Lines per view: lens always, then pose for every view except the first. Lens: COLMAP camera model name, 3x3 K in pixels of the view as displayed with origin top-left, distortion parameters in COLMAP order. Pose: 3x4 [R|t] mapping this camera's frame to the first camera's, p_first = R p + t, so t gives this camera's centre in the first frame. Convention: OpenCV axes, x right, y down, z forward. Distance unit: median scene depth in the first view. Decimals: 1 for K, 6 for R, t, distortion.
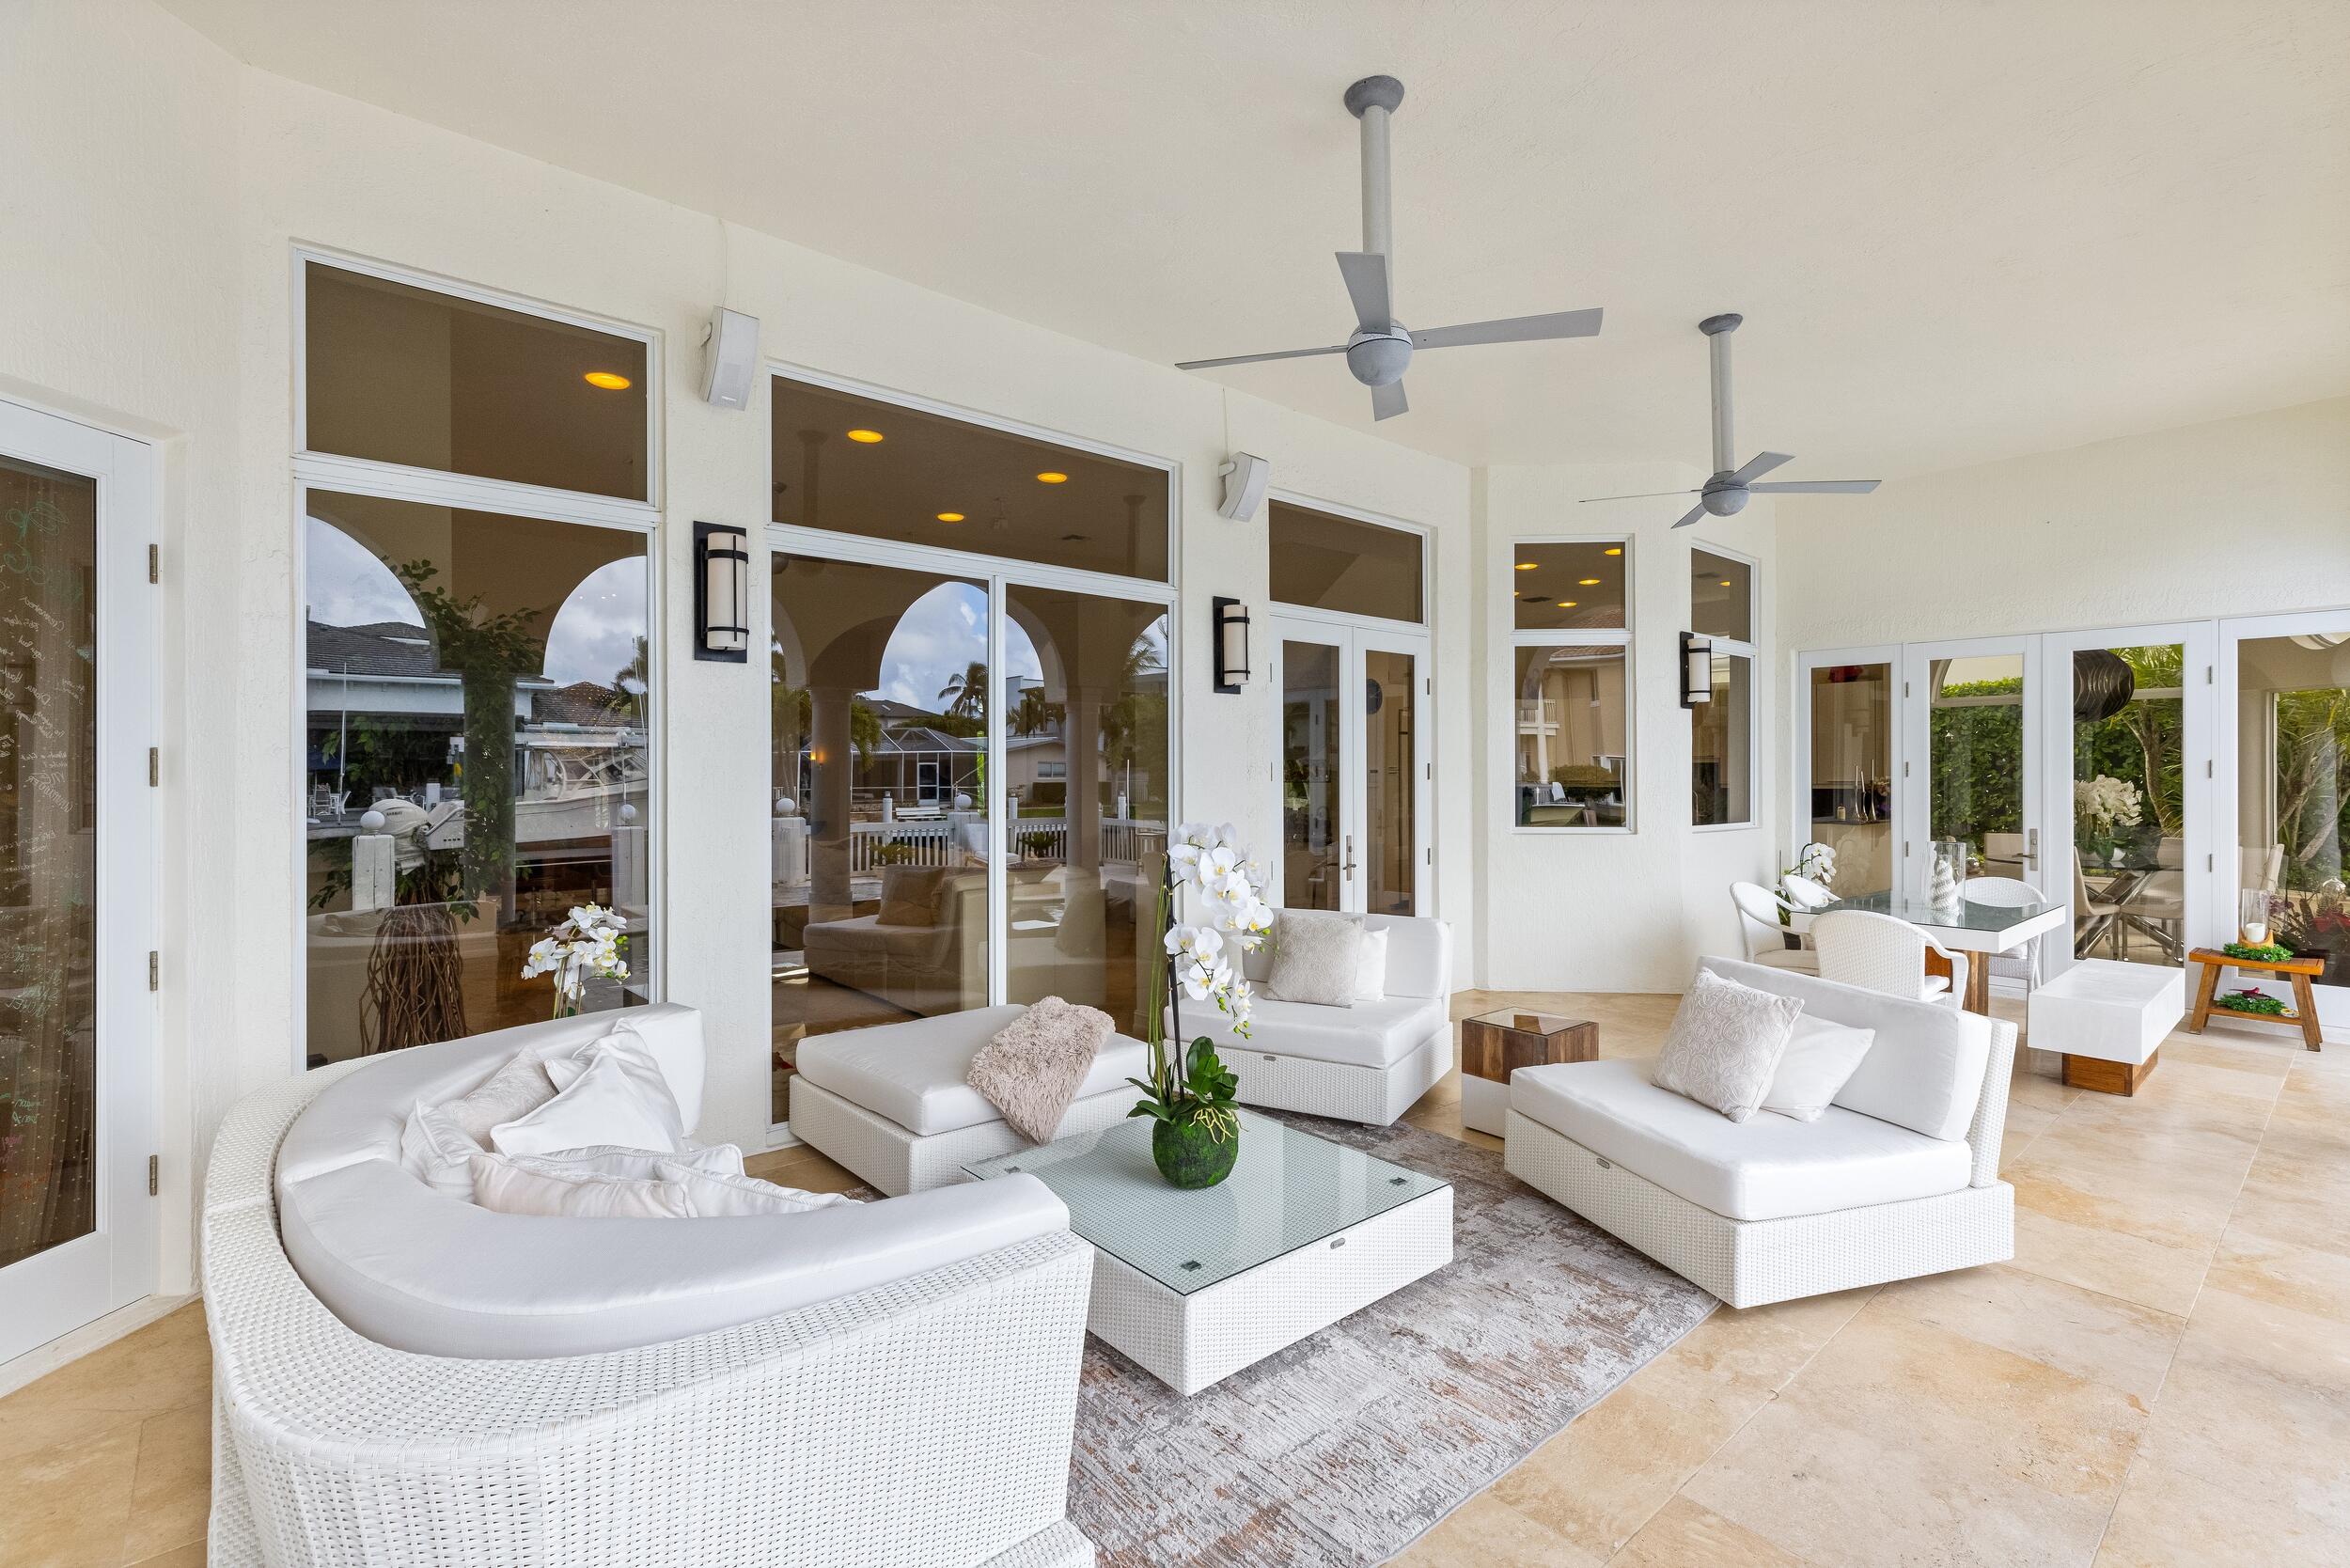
lens RADIAL K [[1075.5, 0, 1174.2], [0, 1075.5, 776.0], [0, 0, 1]] dist [0.001545, 0.000280]
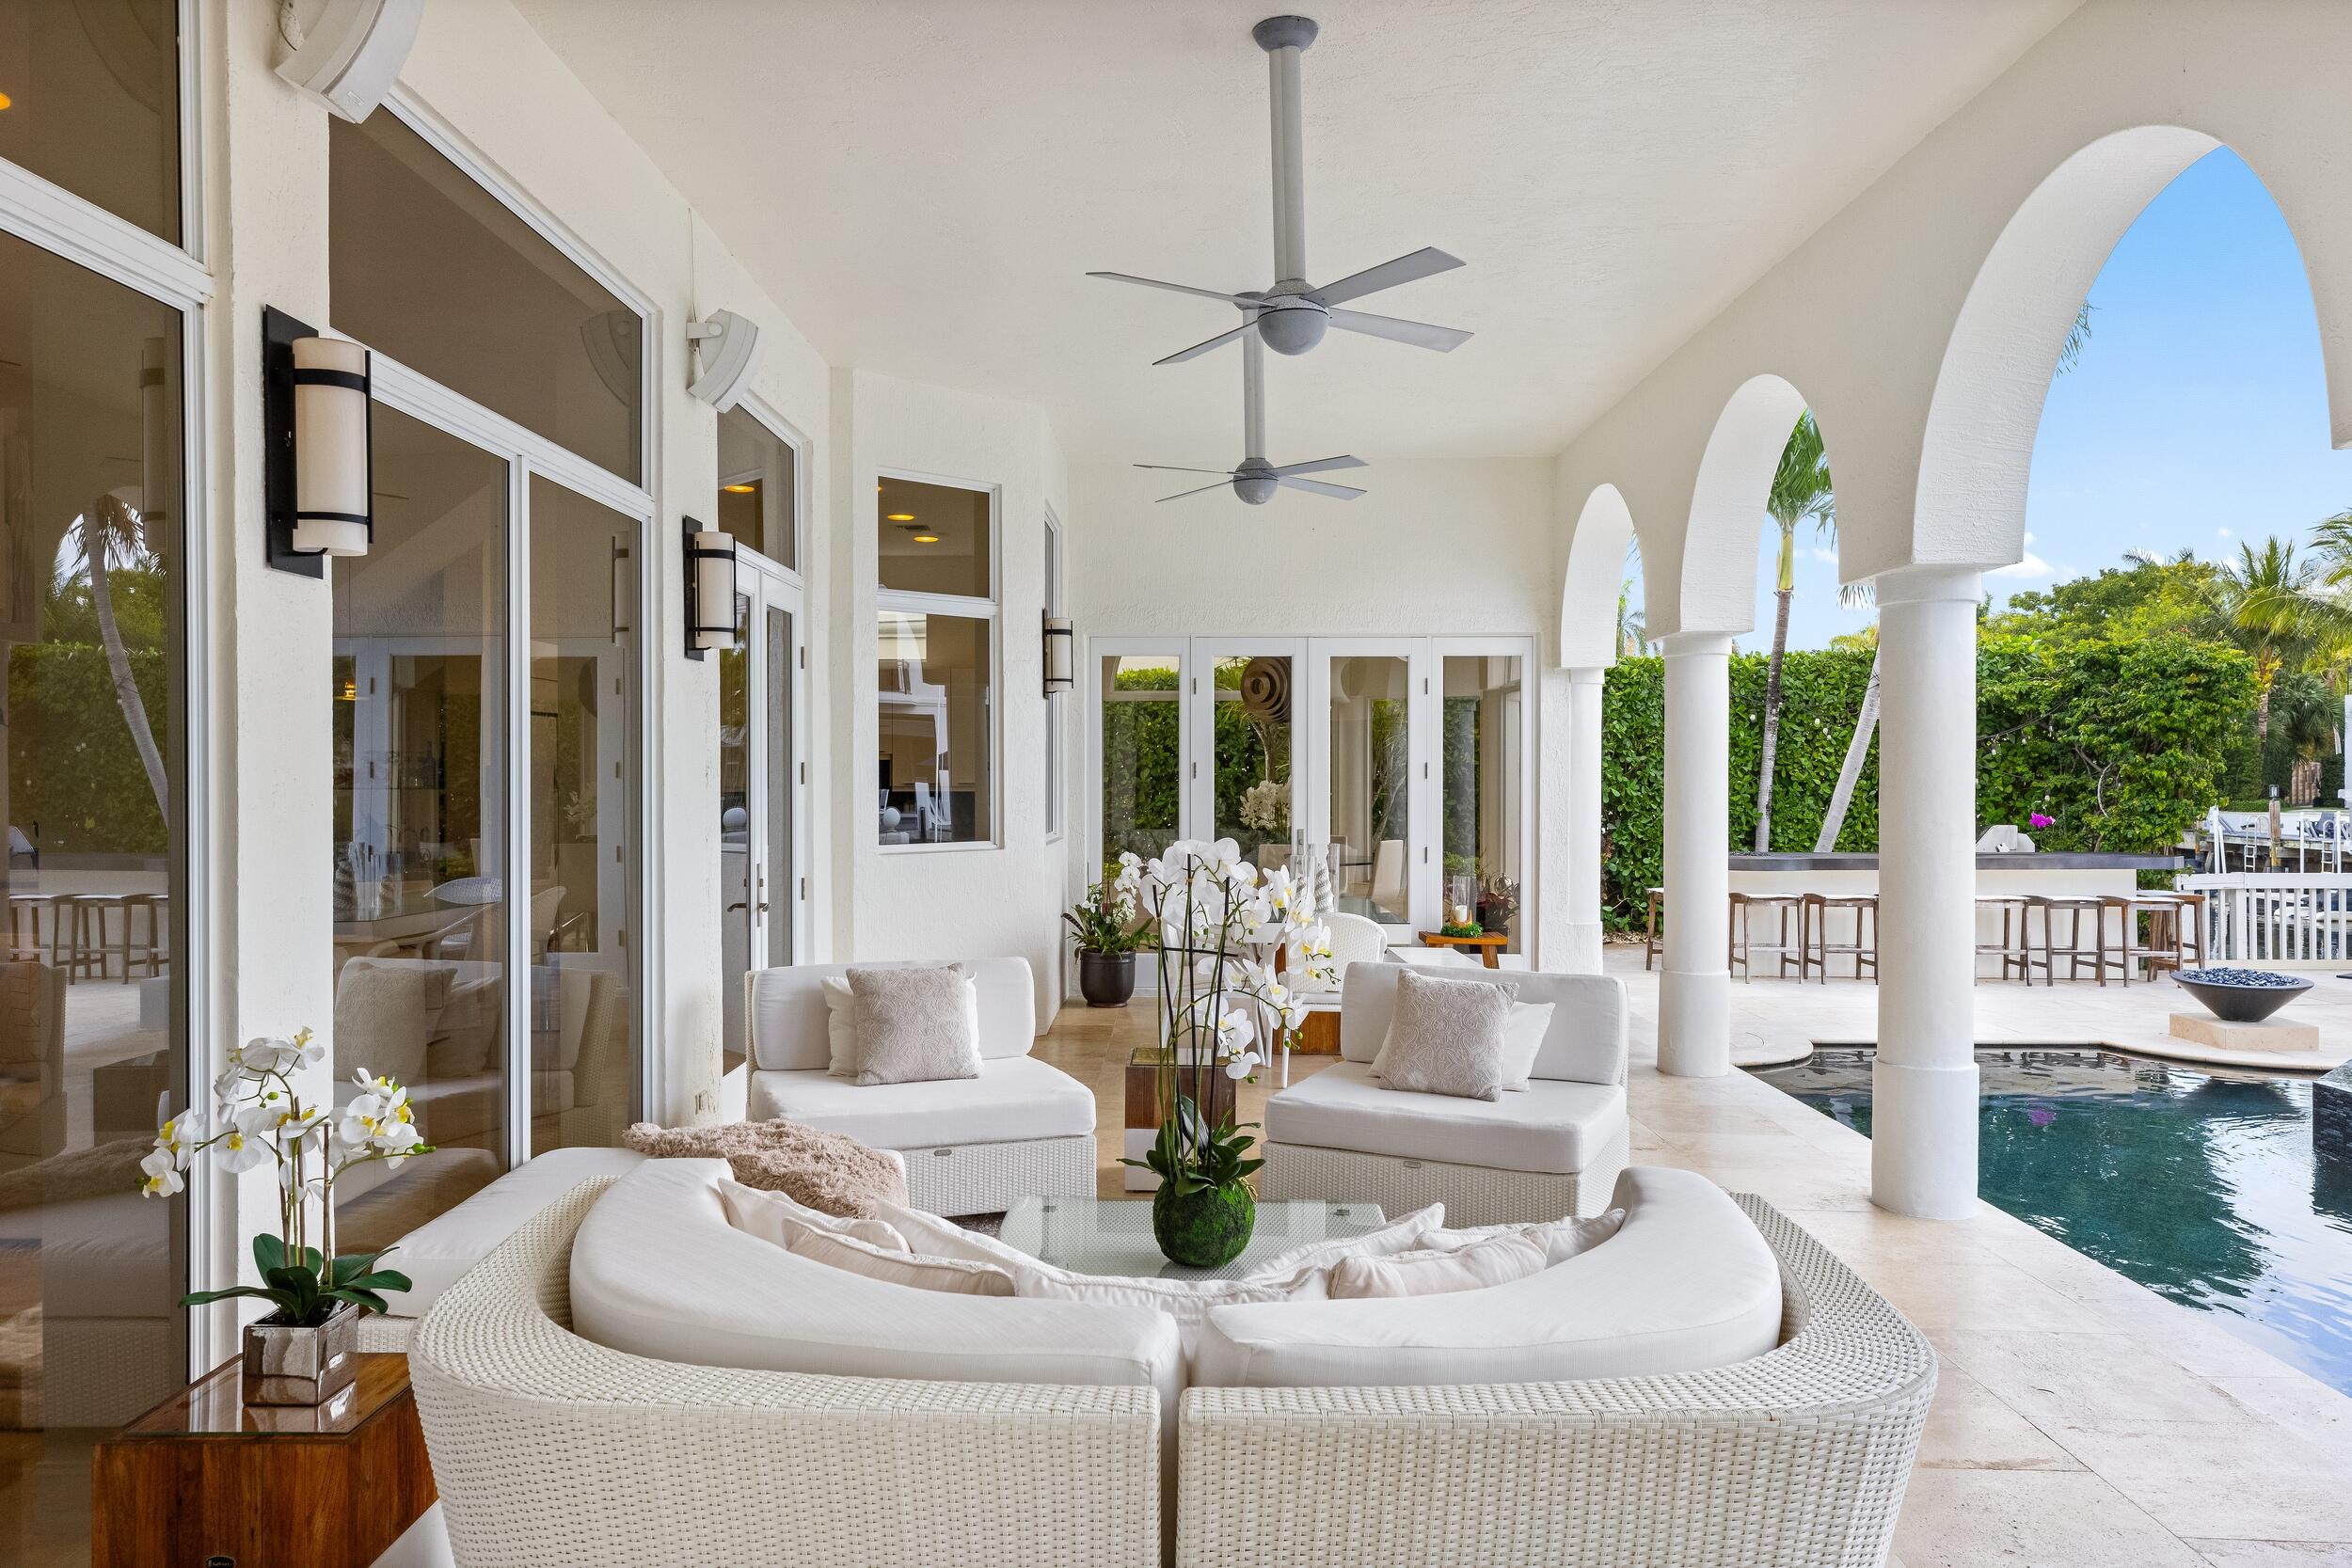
lens RADIAL K [[1633.0, 0, 1178.4], [0, 1633.0, 784.8], [0, 0, 1]] dist [0.000903, 0.000860]
pose [[0.656074, -0.005396, 0.754678, -0.449099], [-0.000592, 0.999970, 0.007665, -0.005065], [-0.754697, -0.005475, 0.656051, 0.077230]]
